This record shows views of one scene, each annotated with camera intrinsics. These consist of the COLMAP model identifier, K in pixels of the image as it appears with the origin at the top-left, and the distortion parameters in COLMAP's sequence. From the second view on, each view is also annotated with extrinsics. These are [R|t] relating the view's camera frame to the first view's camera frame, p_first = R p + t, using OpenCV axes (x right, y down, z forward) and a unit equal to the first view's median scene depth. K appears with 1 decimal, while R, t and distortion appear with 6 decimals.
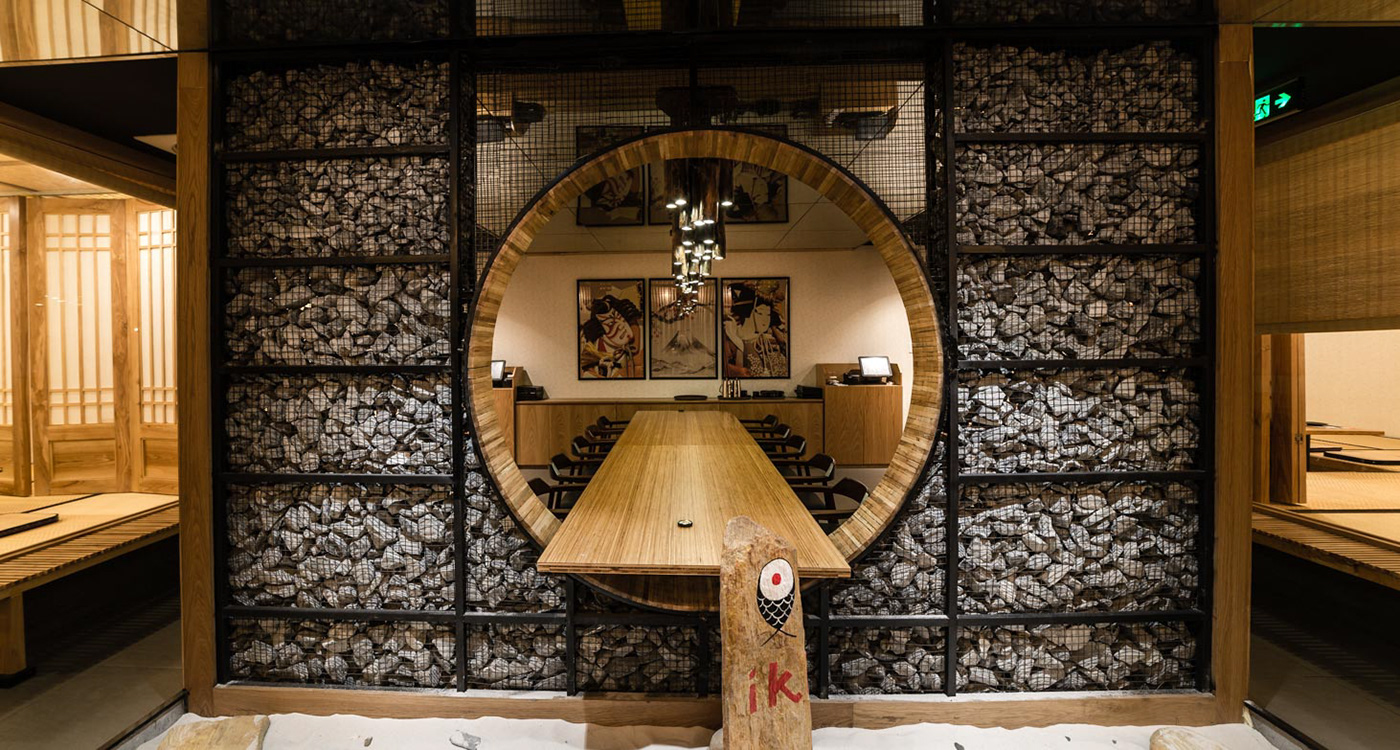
lens RADIAL K [[561.0, 0, 674.8], [0, 561.0, 357.3], [0, 0, 1]] dist [-0.027238, 0.002418]
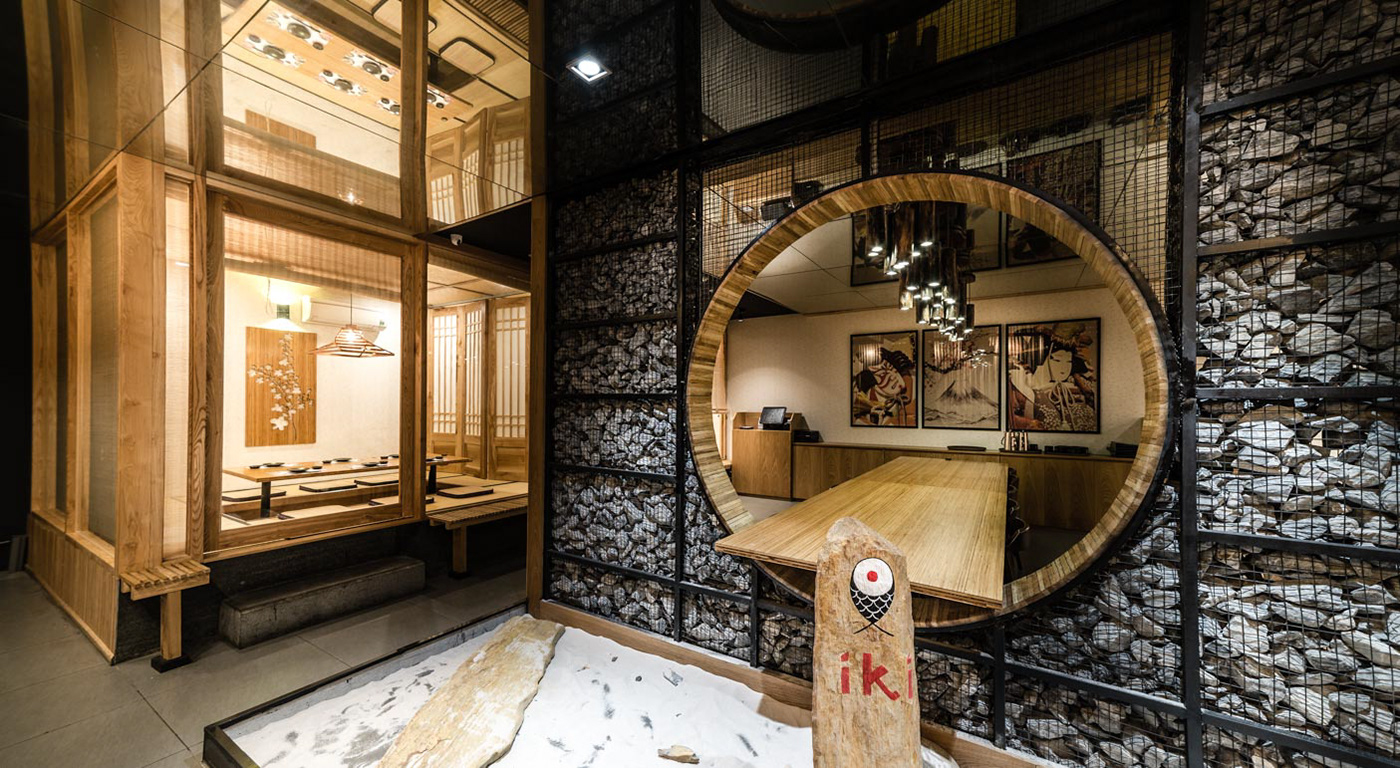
lens RADIAL K [[506.4, 0, 692.6], [0, 506.4, 406.1], [0, 0, 1]] dist [0.030802, 0.002535]
pose [[0.858394, 0.014432, -0.512787, 0.259334], [-0.021257, 0.999746, -0.007446, 0.051947], [0.512550, 0.017292, 0.858483, -0.031729]]
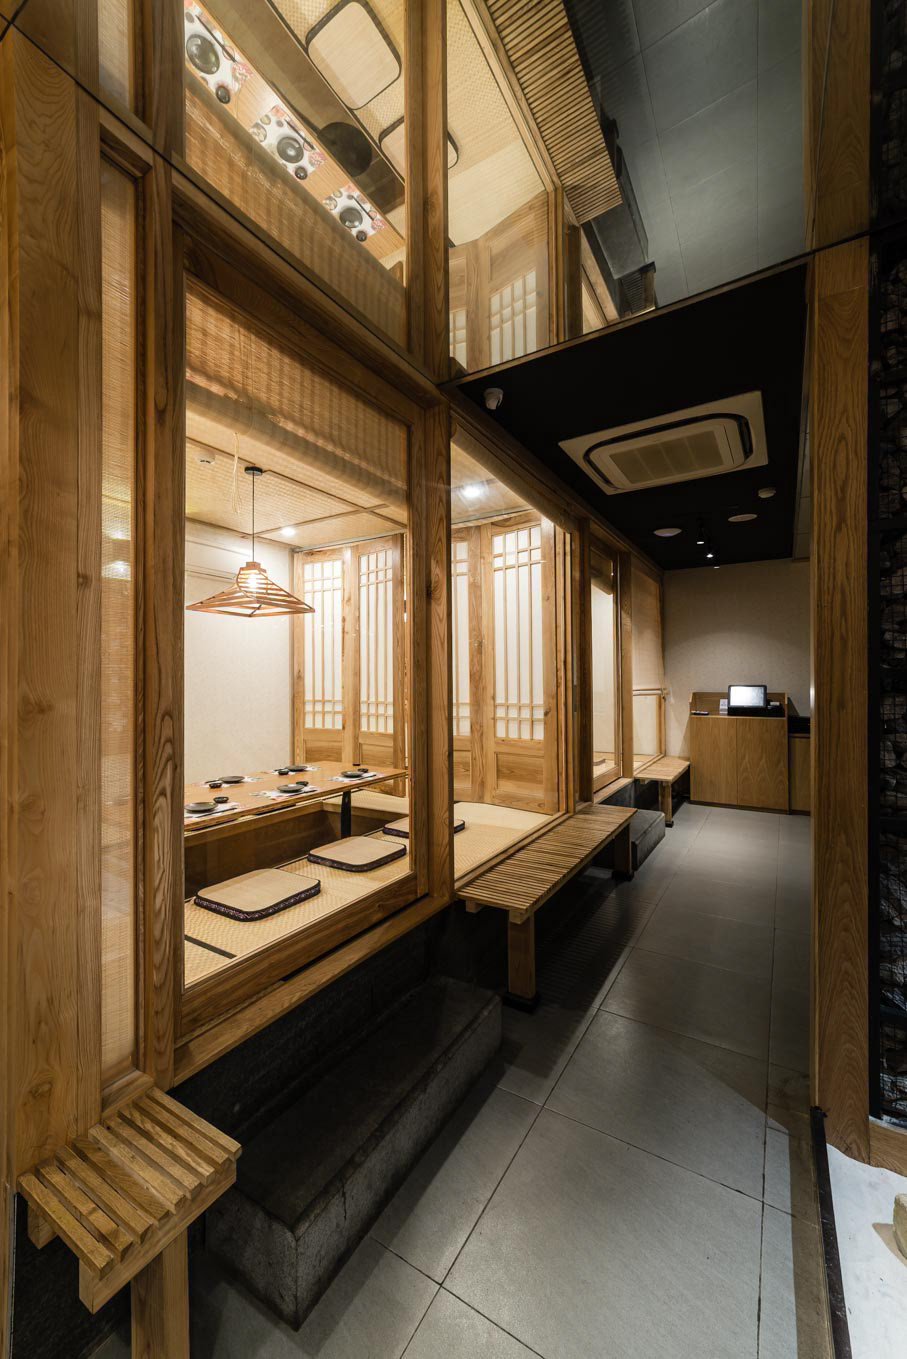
lens RADIAL K [[536.8, 0, 457.4], [0, 536.8, 680.0], [0, 0, 1]] dist [0.001433, -0.000151]
pose [[0.877354, 0.001976, -0.479840, -0.927266], [-0.009463, 0.999868, -0.013185, 0.043676], [0.479750, 0.016108, 0.877257, 0.113885]]
